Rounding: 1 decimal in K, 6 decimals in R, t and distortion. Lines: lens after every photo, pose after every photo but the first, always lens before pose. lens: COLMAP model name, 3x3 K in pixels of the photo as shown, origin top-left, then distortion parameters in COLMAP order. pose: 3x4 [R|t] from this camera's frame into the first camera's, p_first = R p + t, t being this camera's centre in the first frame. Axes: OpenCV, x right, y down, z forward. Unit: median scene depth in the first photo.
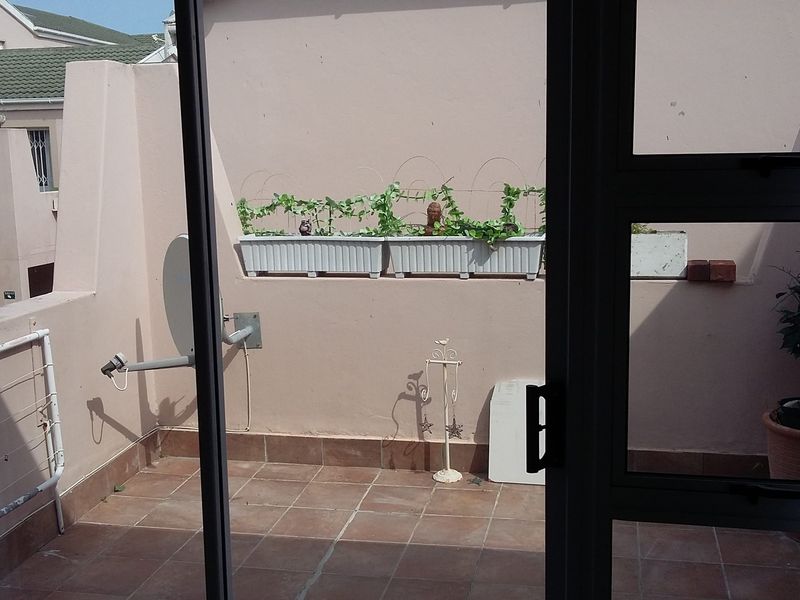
lens RADIAL K [[977.4, 0, 401.0], [0, 977.4, 302.0], [0, 0, 1]] dist [0.041133, 0.000000]
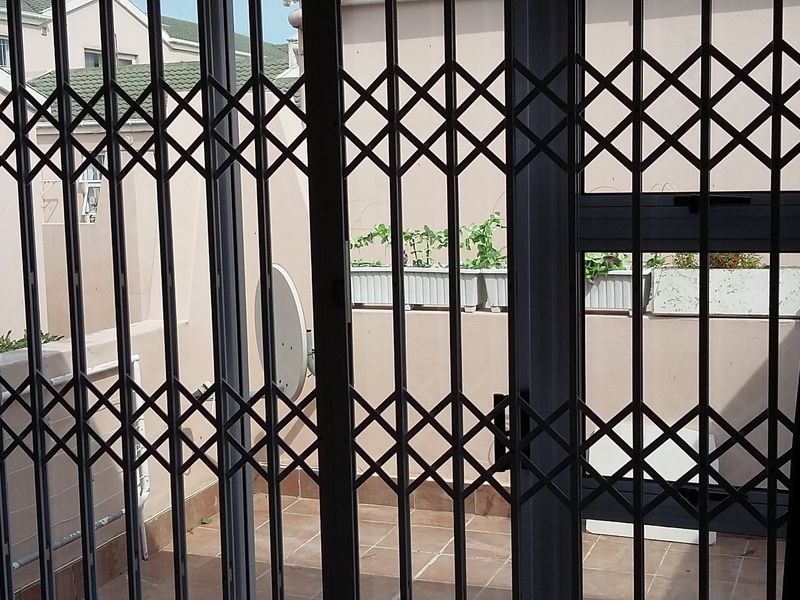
lens RADIAL K [[1172.5, 0, 399.4], [0, 1172.5, 298.5], [0, 0, 1]] dist [0.083990, 0.000000]
pose [[0.986546, 0.015196, -0.162778, 0.091073], [-0.022537, 0.998806, -0.043347, 0.013444], [0.161925, 0.046432, 0.985710, -0.140651]]
